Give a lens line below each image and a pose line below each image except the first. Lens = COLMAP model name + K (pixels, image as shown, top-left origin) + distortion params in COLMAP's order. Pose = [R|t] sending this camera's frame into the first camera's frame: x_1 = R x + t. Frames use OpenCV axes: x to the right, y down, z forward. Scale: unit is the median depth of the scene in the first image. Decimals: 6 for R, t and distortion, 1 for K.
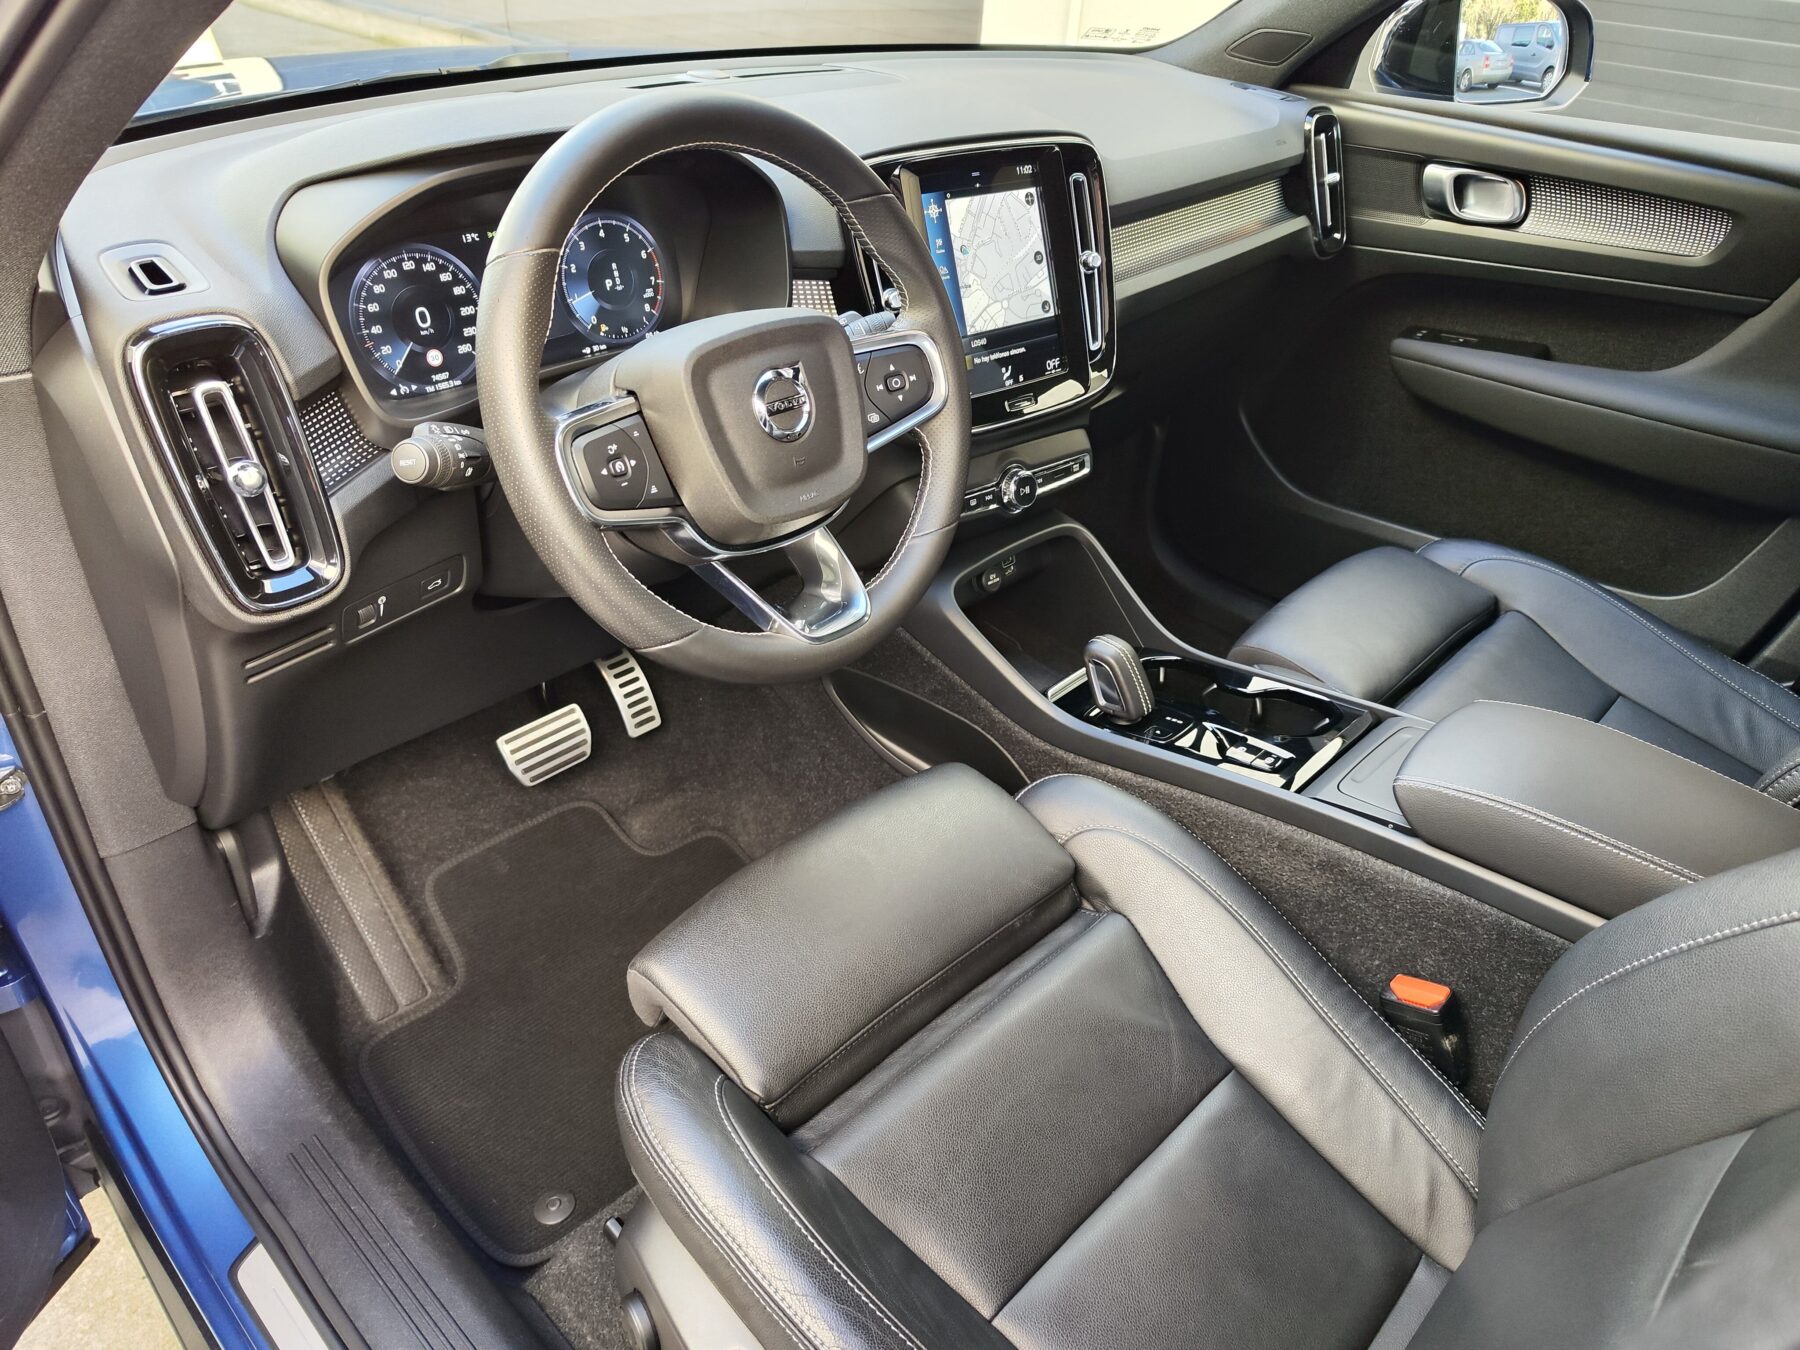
lens RADIAL K [[1247.3, 0, 904.2], [0, 1247.3, 697.9], [0, 0, 1]] dist [0.001029, -0.010386]
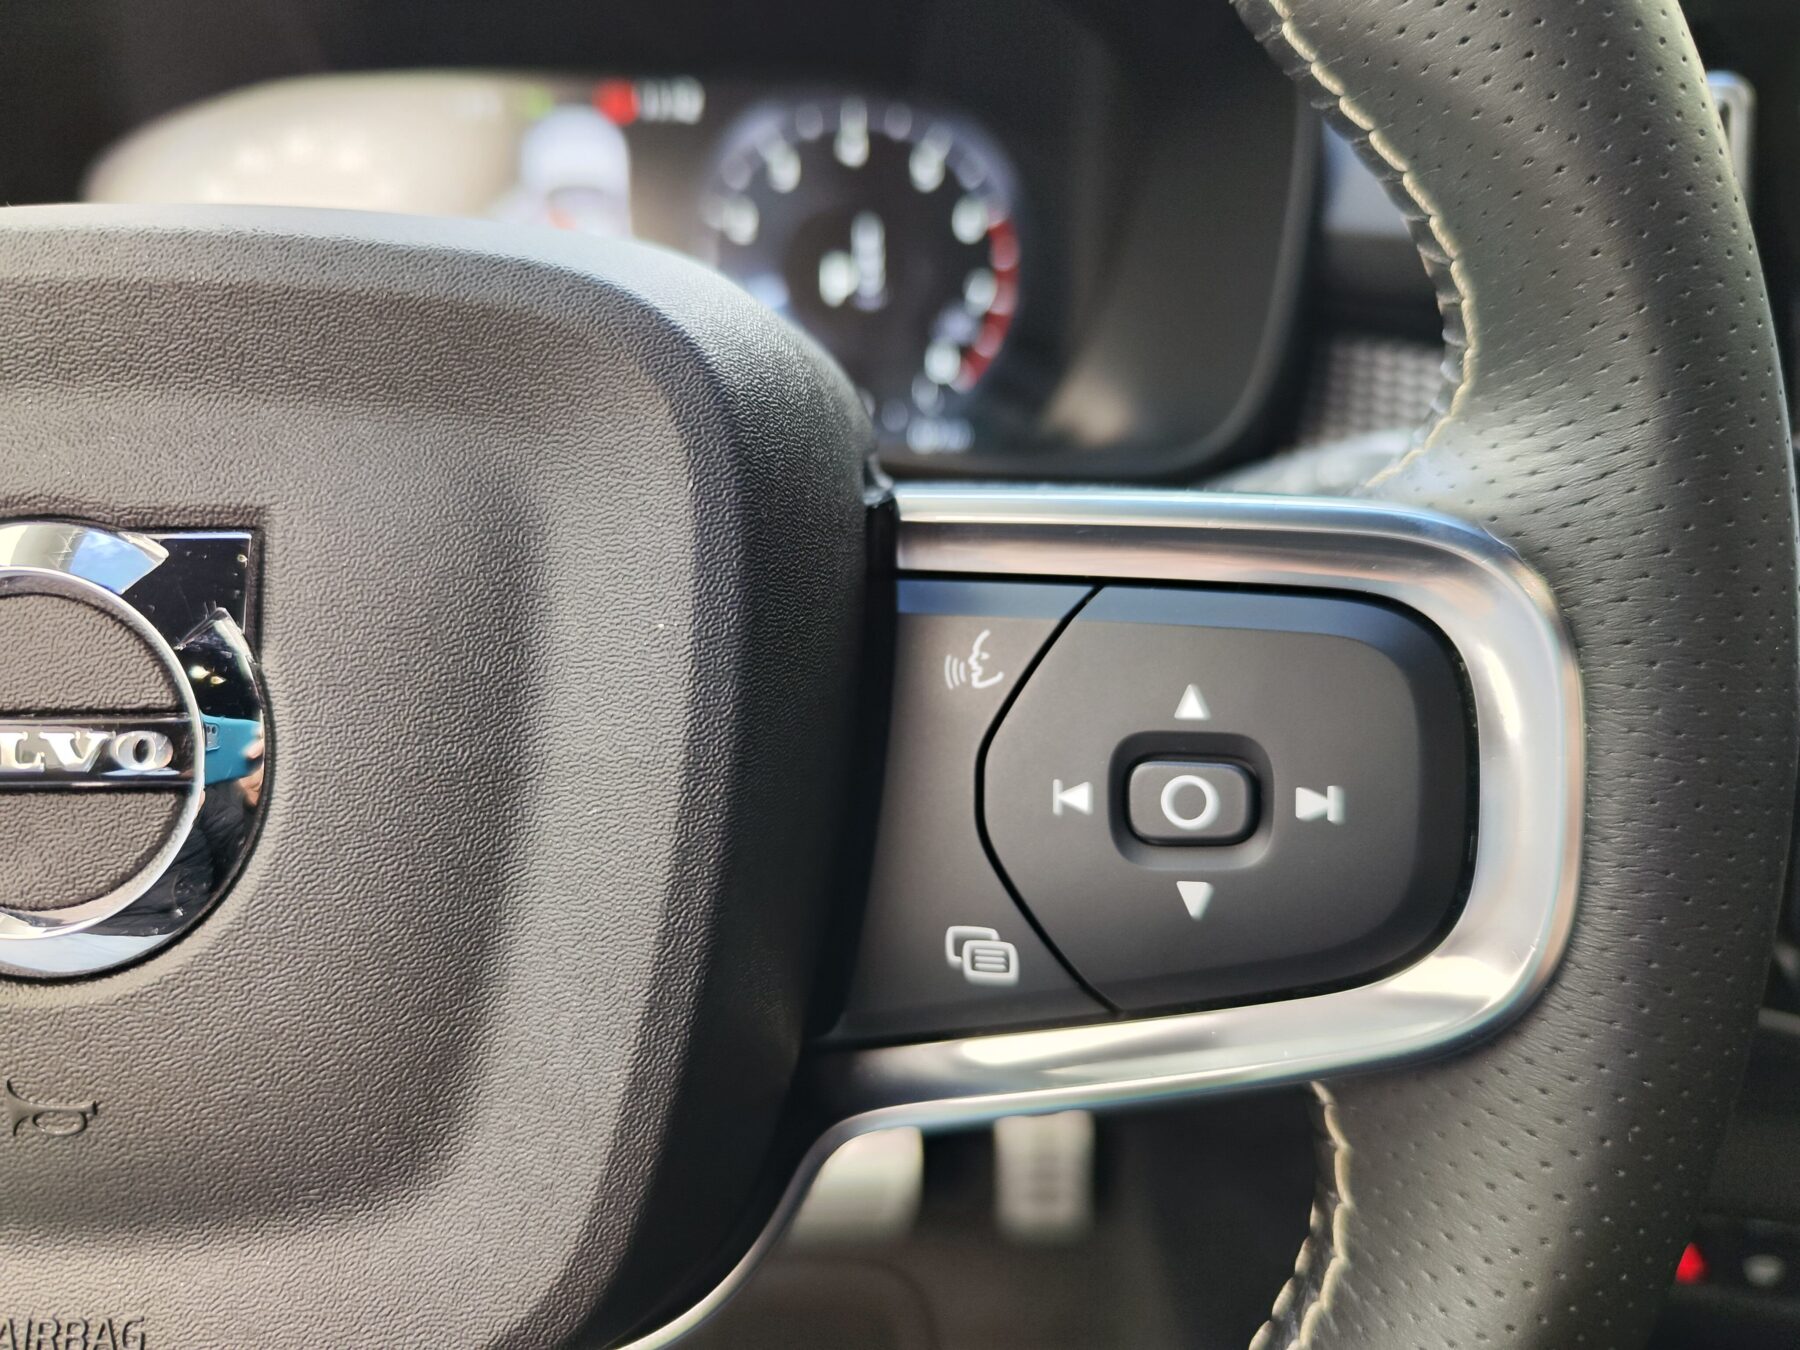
lens RADIAL K [[1306.9, 0, 899.6], [0, 1306.9, 678.7], [0, 0, 1]] dist [0.003917, 0.000384]
pose [[0.705702, 0.257201, -0.660176, 0.057478], [-0.360576, 0.932467, -0.022158, -0.198511], [0.609893, 0.253681, 0.750784, 0.674447]]
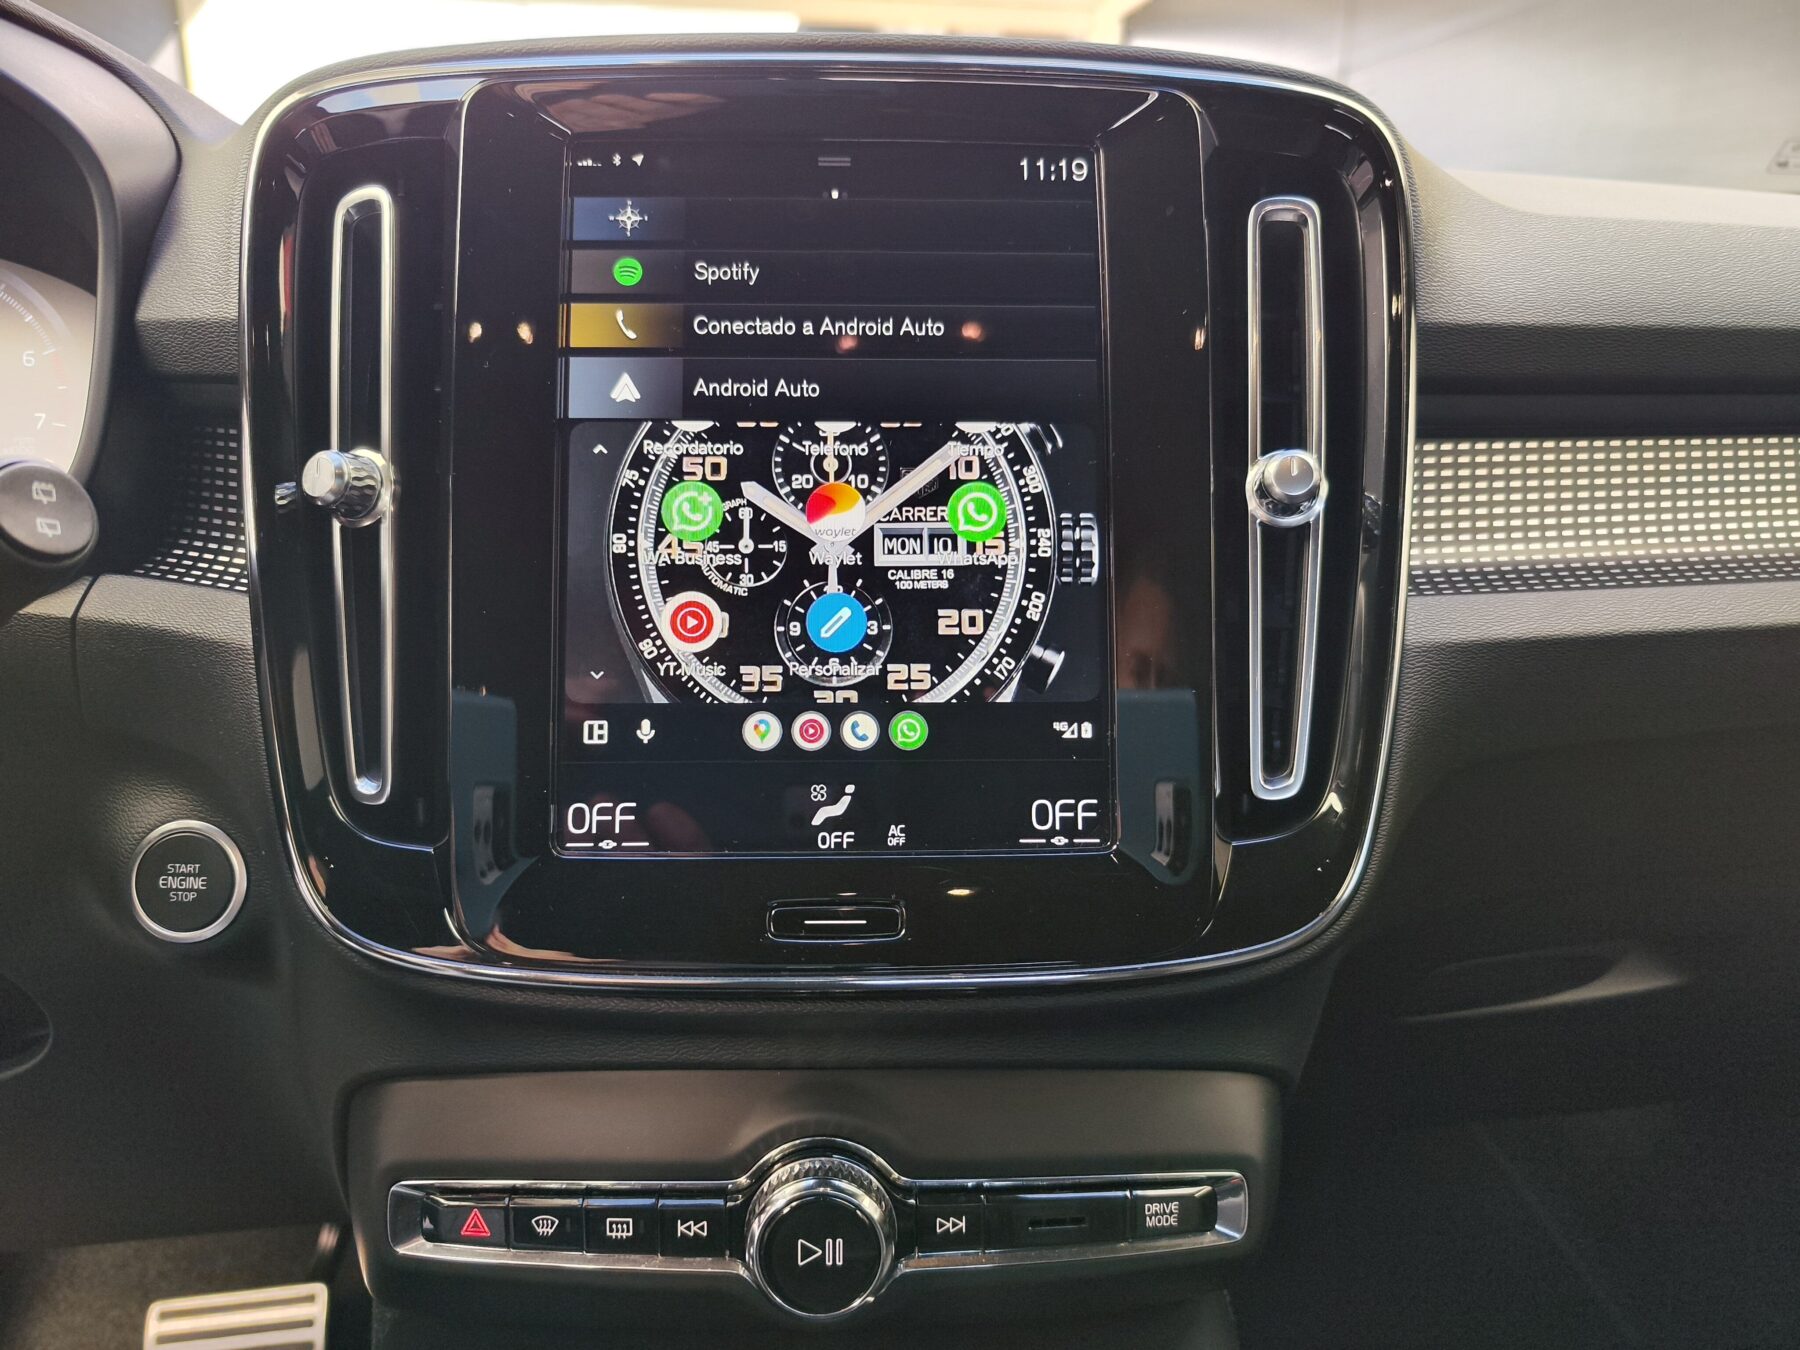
lens RADIAL K [[1247.3, 0, 900.8], [0, 1247.3, 677.6], [0, 0, 1]] dist [0.001029, -0.010386]
pose [[0.794465, 0.120286, -0.595278, 0.260551], [-0.314992, 0.919653, -0.234561, -0.230854], [0.519235, 0.373858, 0.768521, 0.799244]]
